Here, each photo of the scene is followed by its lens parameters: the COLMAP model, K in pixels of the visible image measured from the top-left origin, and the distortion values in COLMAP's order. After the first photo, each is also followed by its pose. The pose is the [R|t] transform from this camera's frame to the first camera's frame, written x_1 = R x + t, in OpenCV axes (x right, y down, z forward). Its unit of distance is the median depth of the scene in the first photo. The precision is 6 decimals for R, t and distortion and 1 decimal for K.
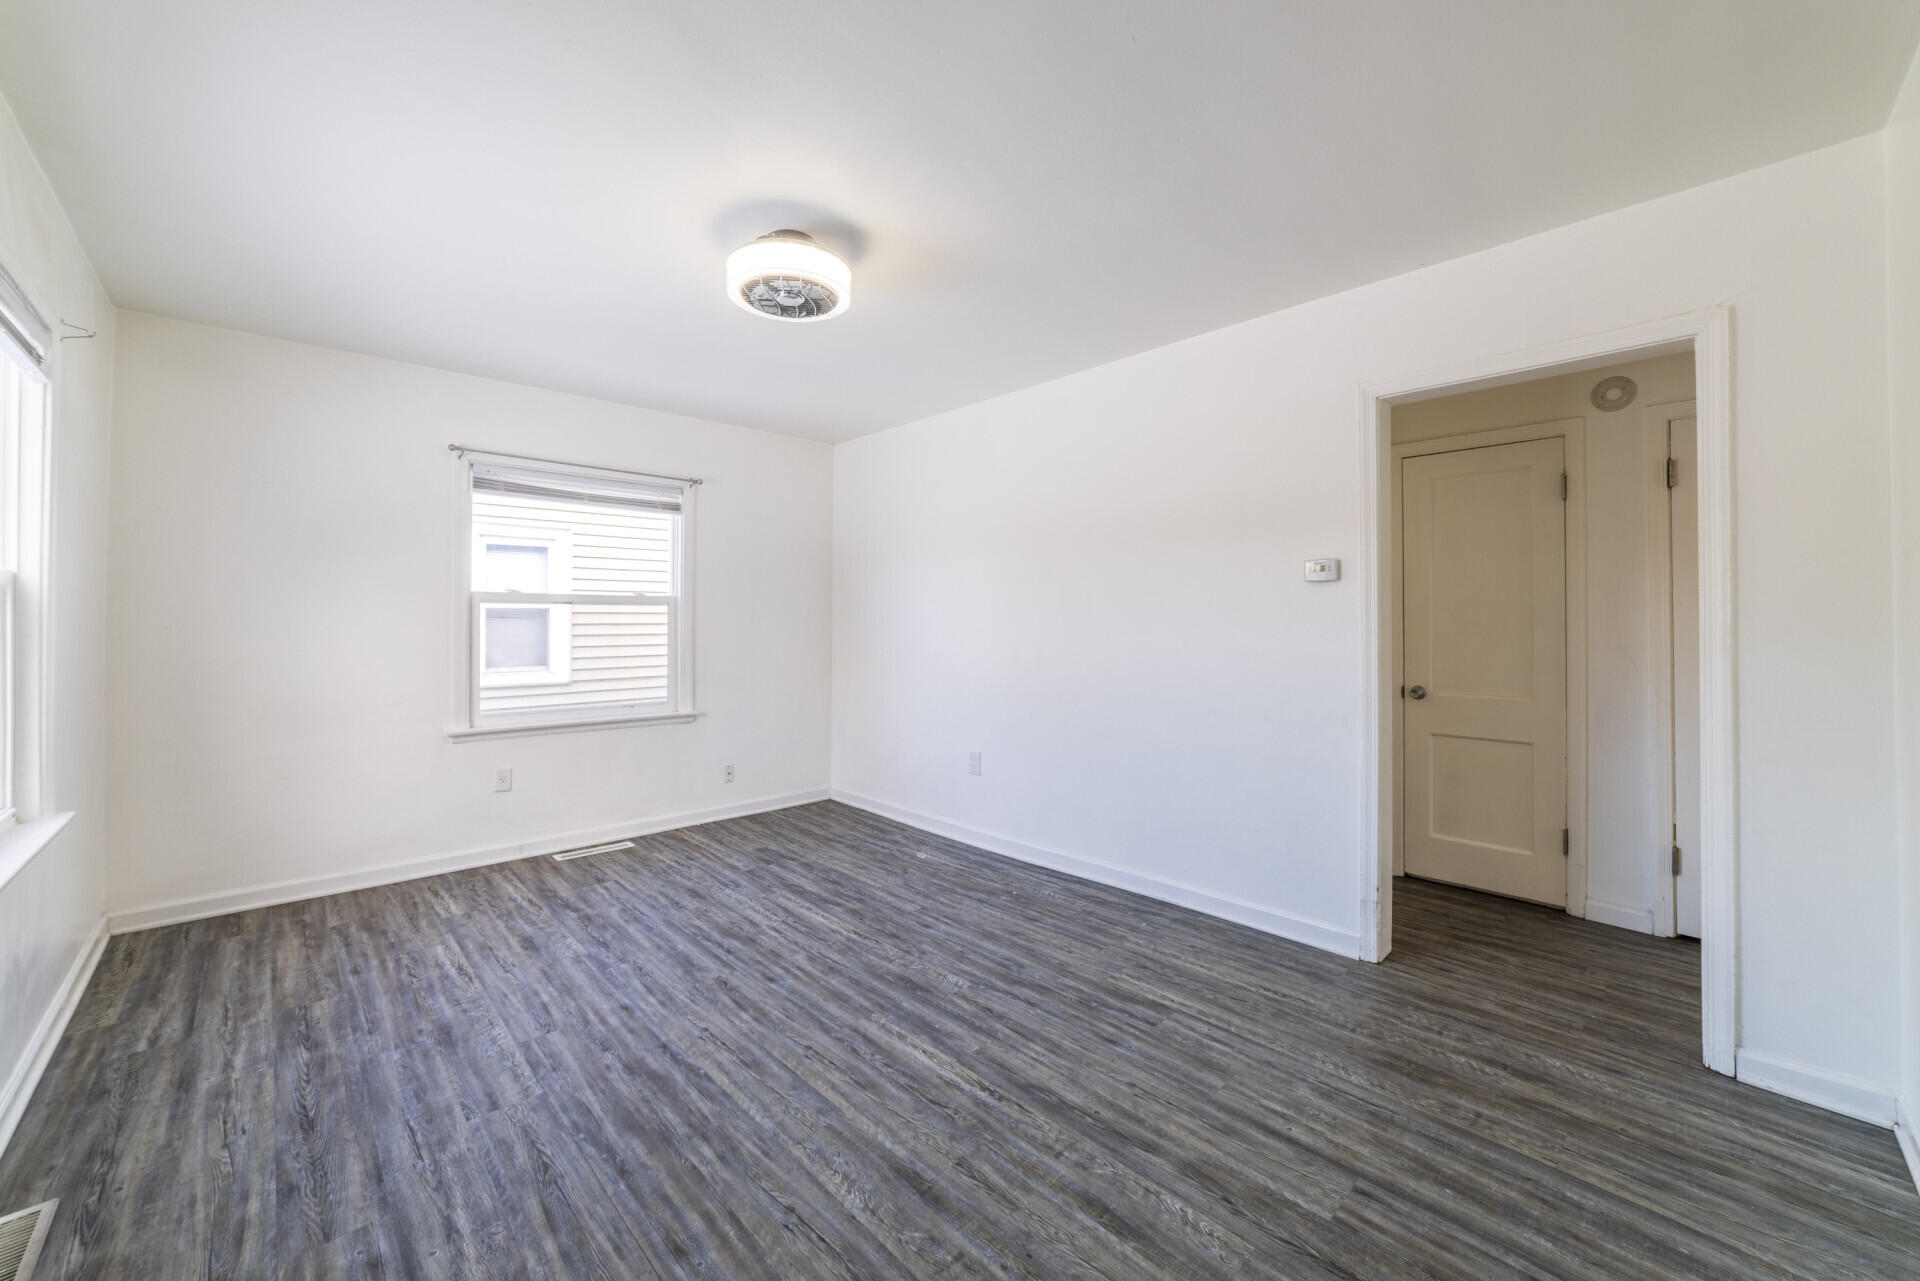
lens RADIAL K [[738.6, 0, 945.6], [0, 738.6, 624.8], [0, 0, 1]] dist [-0.024345, 0.008570]
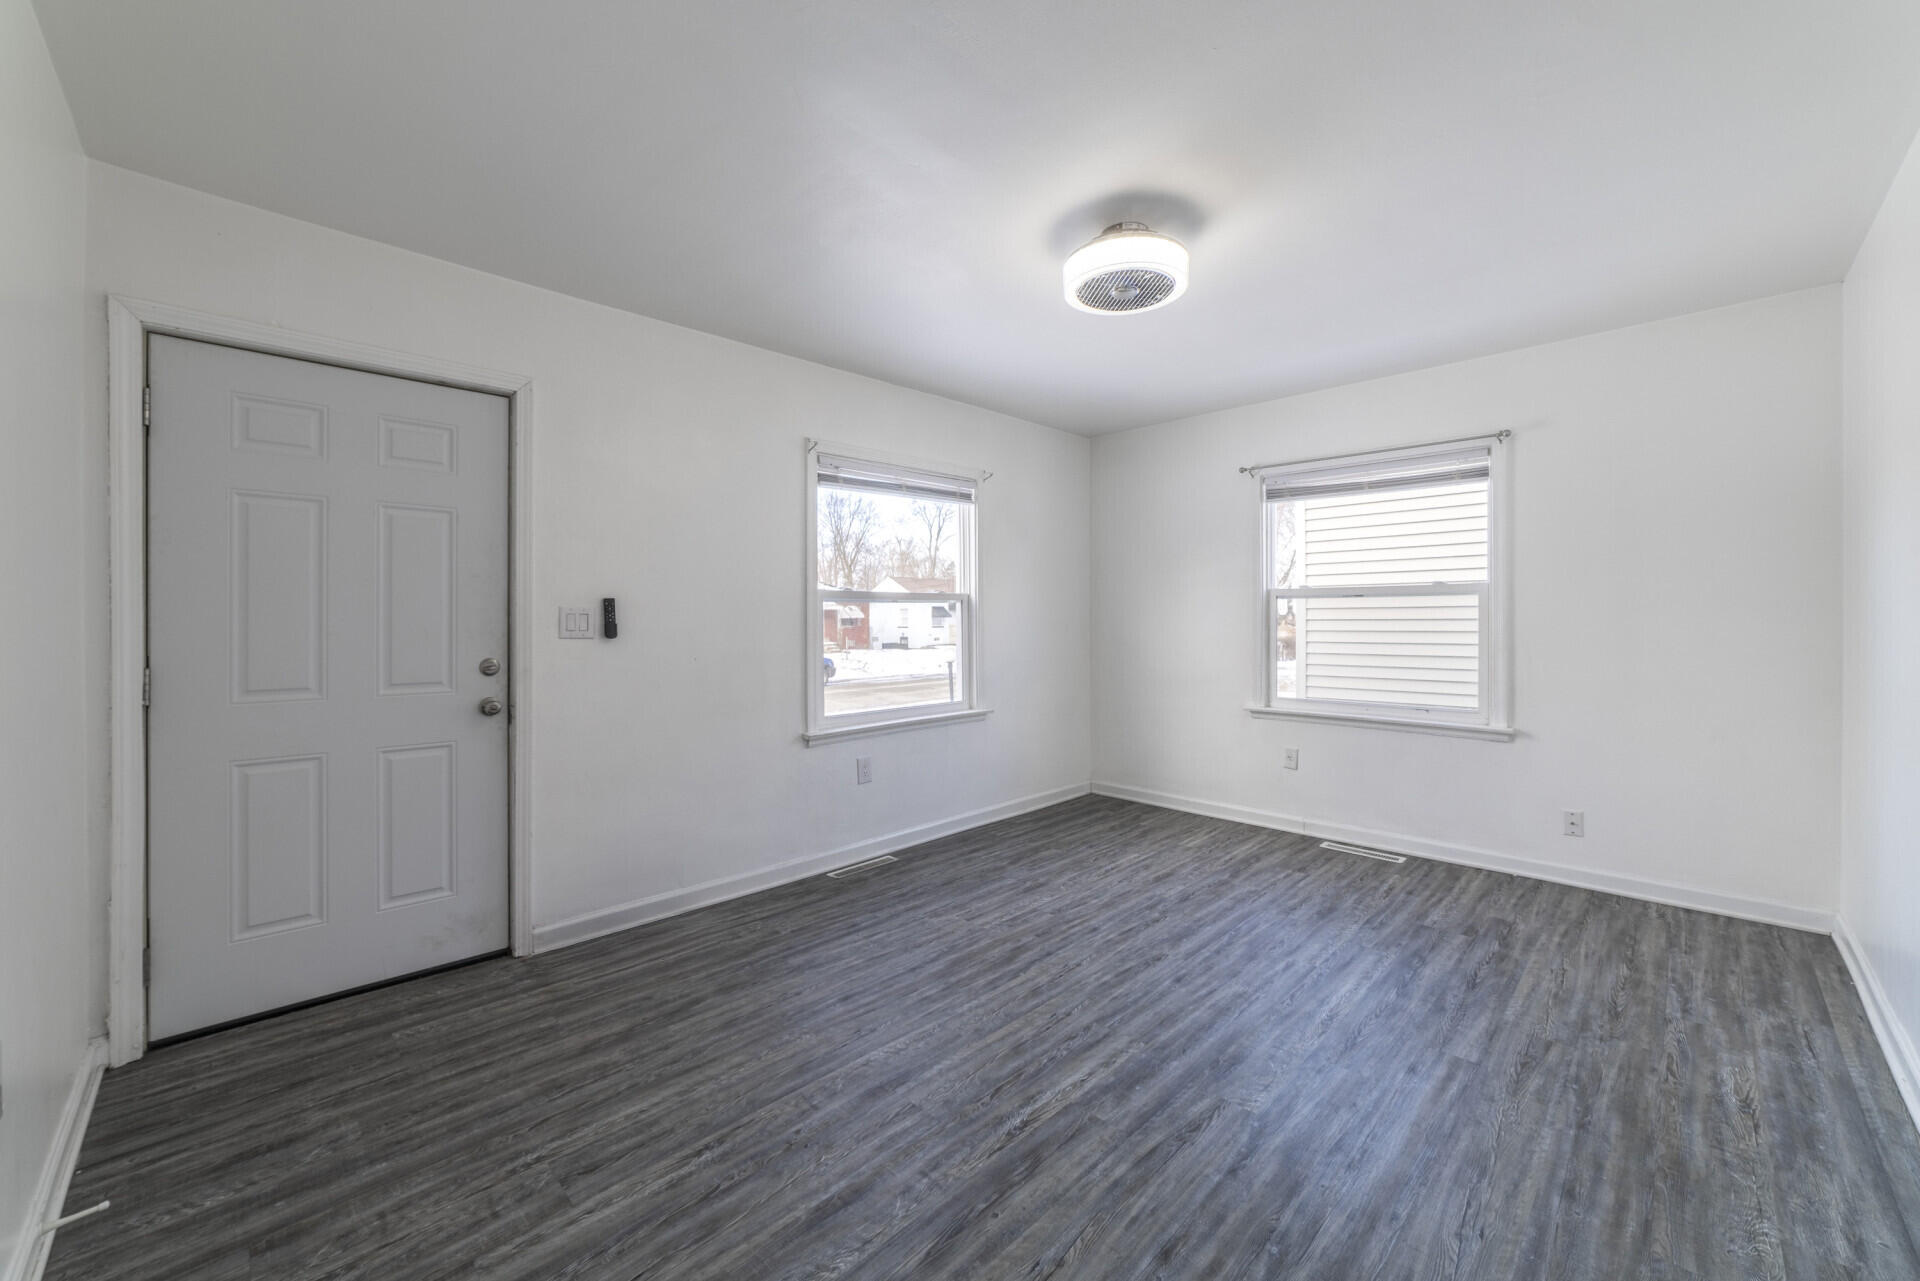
lens RADIAL K [[738.6, 0, 945.6], [0, 738.6, 624.8], [0, 0, 1]] dist [-0.024345, 0.008570]
pose [[0.028318, 0.006570, -0.999577, 0.723366], [0.000766, 0.999978, 0.006594, 0.003622], [0.999599, -0.000953, 0.028313, 0.659239]]
